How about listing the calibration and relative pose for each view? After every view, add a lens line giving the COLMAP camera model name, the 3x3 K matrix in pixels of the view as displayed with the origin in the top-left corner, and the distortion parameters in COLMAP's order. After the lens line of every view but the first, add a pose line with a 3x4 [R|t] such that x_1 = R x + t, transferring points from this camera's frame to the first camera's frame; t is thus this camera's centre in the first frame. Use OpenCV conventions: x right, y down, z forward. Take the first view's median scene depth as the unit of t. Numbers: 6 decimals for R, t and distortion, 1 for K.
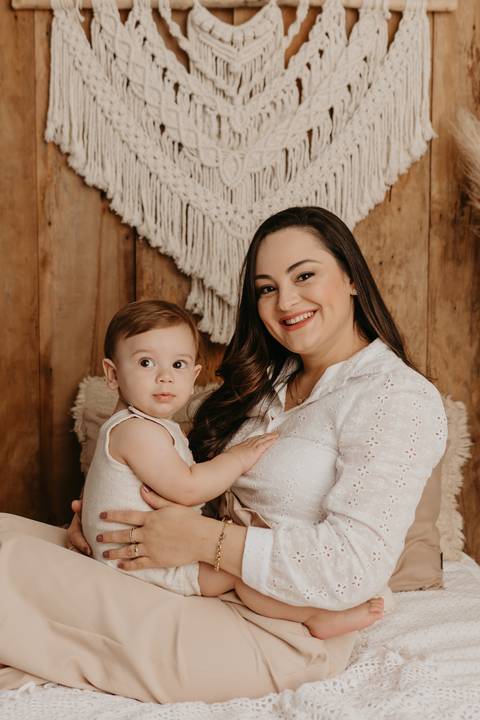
lens RADIAL K [[1154.3, 0, 240.0], [0, 1154.3, 364.4], [0, 0, 1]] dist [-0.037444, 0.000000]
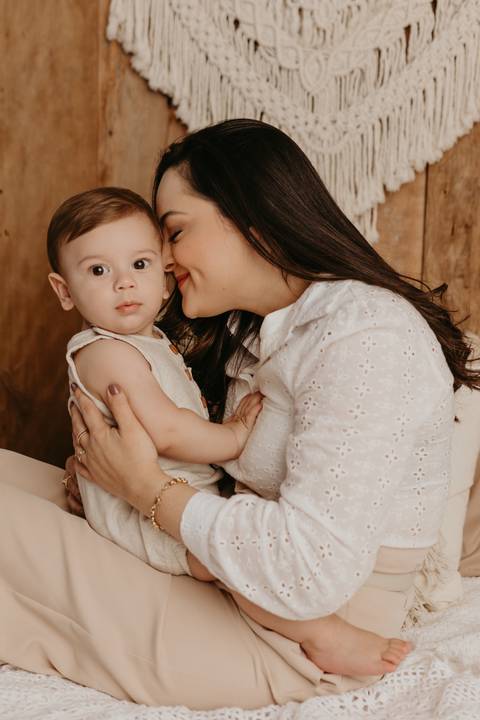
lens RADIAL K [[1078.2, 0, 239.7], [0, 1078.2, 367.1], [0, 0, 1]] dist [-0.034405, 0.000000]
pose [[0.986750, 0.049586, -0.154484, 0.073280], [-0.041827, 0.997714, 0.053081, 0.010614], [0.156763, -0.045916, 0.986568, 0.187645]]
